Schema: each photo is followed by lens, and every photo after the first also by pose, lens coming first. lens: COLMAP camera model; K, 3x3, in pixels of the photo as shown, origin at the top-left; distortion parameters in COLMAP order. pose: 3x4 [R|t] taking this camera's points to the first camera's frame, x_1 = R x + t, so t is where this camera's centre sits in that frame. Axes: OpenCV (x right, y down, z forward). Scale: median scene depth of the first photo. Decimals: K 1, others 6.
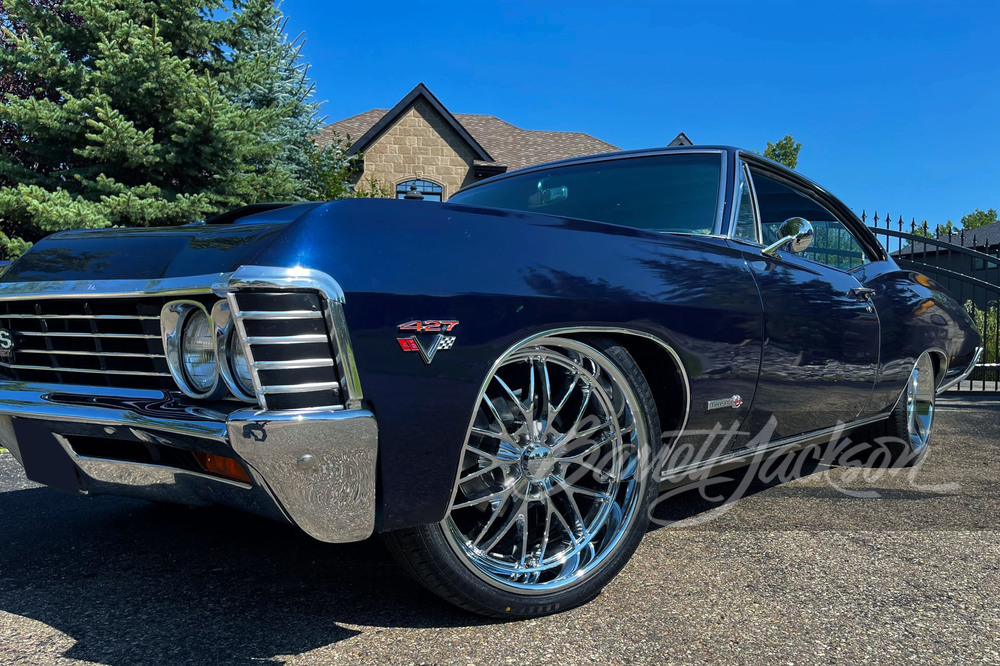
lens RADIAL K [[747.3, 0, 482.2], [0, 747.3, 333.5], [0, 0, 1]] dist [0.058996, -0.086895]
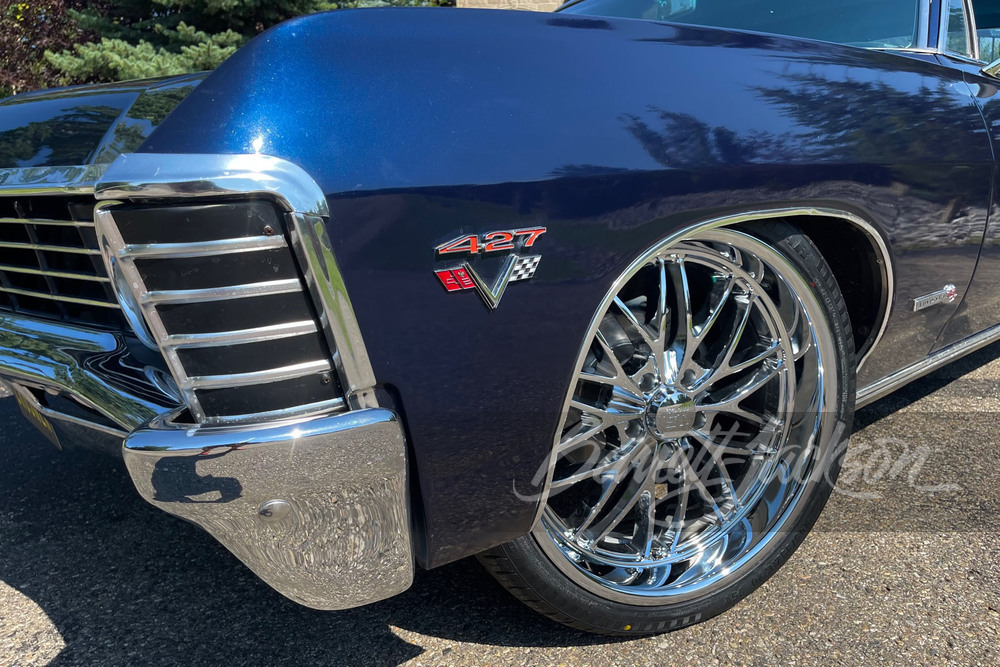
lens RADIAL K [[747.3, 0, 482.2], [0, 747.3, 334.0], [0, 0, 1]] dist [0.058996, -0.086895]
pose [[0.990789, -0.008752, -0.135131, -0.002446], [0.036313, 0.978531, 0.202876, -0.044541], [0.130454, -0.205914, 0.969836, 0.338737]]
